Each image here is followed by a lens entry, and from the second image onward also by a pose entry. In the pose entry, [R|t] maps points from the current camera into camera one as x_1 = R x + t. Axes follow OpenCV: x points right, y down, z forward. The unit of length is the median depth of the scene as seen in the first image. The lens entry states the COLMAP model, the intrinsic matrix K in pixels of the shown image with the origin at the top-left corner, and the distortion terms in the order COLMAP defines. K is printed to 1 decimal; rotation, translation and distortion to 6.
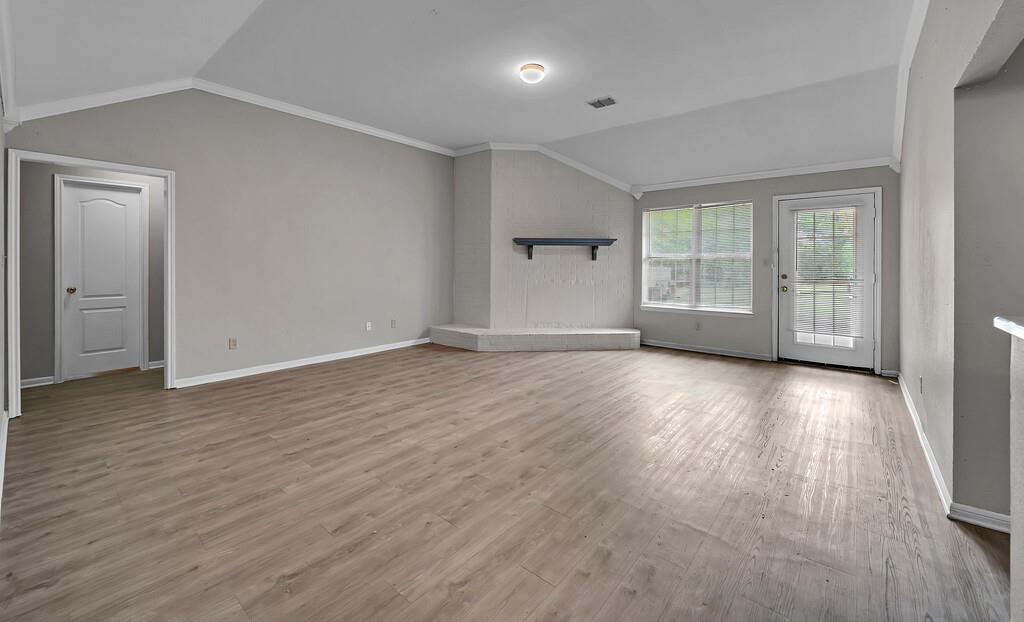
lens RADIAL K [[413.8, 0, 508.8], [0, 413.8, 264.2], [0, 0, 1]] dist [-0.000808, -0.000026]
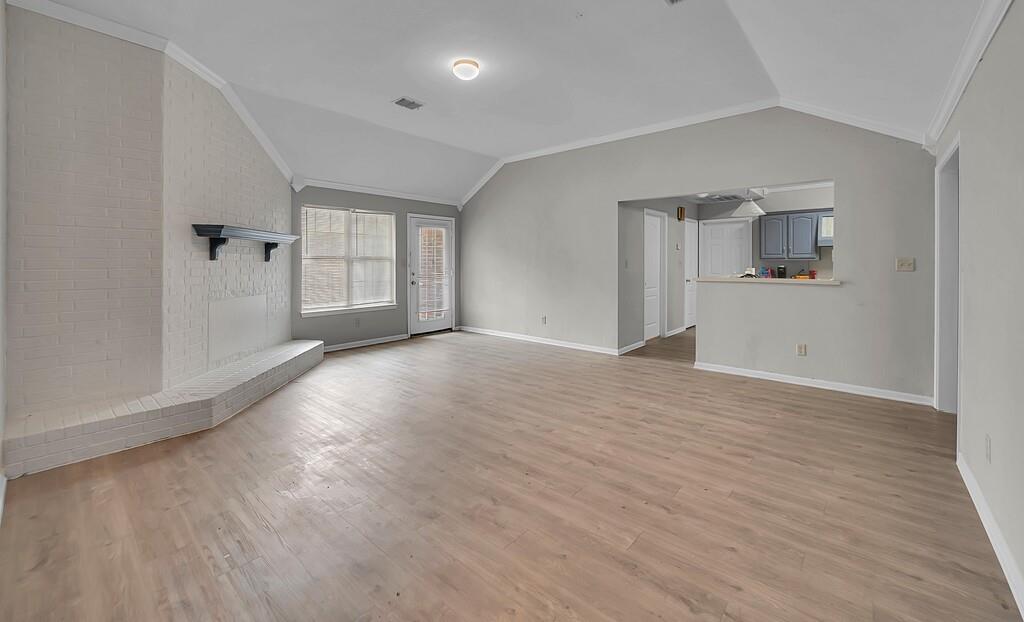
lens RADIAL K [[413.8, 0, 508.8], [0, 413.8, 264.2], [0, 0, 1]] dist [-0.000808, -0.000026]
pose [[0.021438, -0.007118, 0.999745, -1.231652], [0.005567, 0.999960, 0.007000, -0.016634], [-0.999755, 0.005415, 0.021477, 1.194465]]
